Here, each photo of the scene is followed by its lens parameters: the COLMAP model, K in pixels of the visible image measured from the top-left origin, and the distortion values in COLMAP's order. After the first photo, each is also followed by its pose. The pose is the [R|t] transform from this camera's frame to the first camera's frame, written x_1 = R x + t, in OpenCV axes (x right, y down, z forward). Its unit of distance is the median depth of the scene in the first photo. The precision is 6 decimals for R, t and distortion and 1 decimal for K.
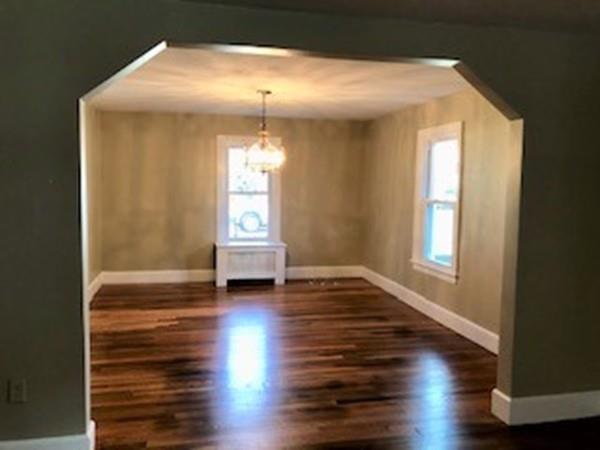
lens RADIAL K [[475.5, 0, 279.5], [0, 475.5, 224.2], [0, 0, 1]] dist [0.000427, -0.006404]
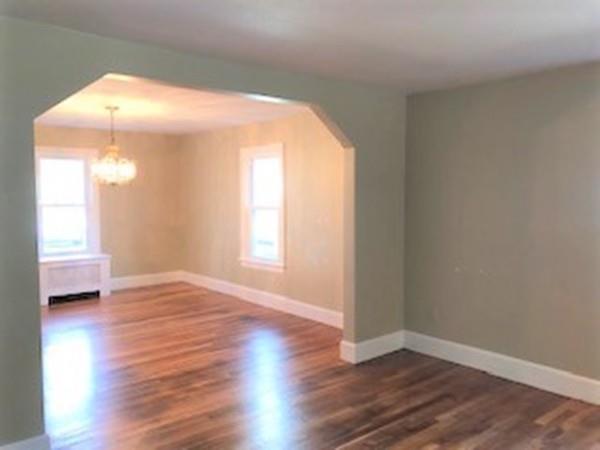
lens RADIAL K [[475.5, 0, 279.5], [0, 475.5, 224.2], [0, 0, 1]] dist [0.000427, -0.006404]
pose [[0.875484, -0.045587, 0.481093, -0.194973], [0.056869, 0.998342, -0.008889, 0.007280], [-0.479890, 0.035142, 0.876625, -0.071404]]
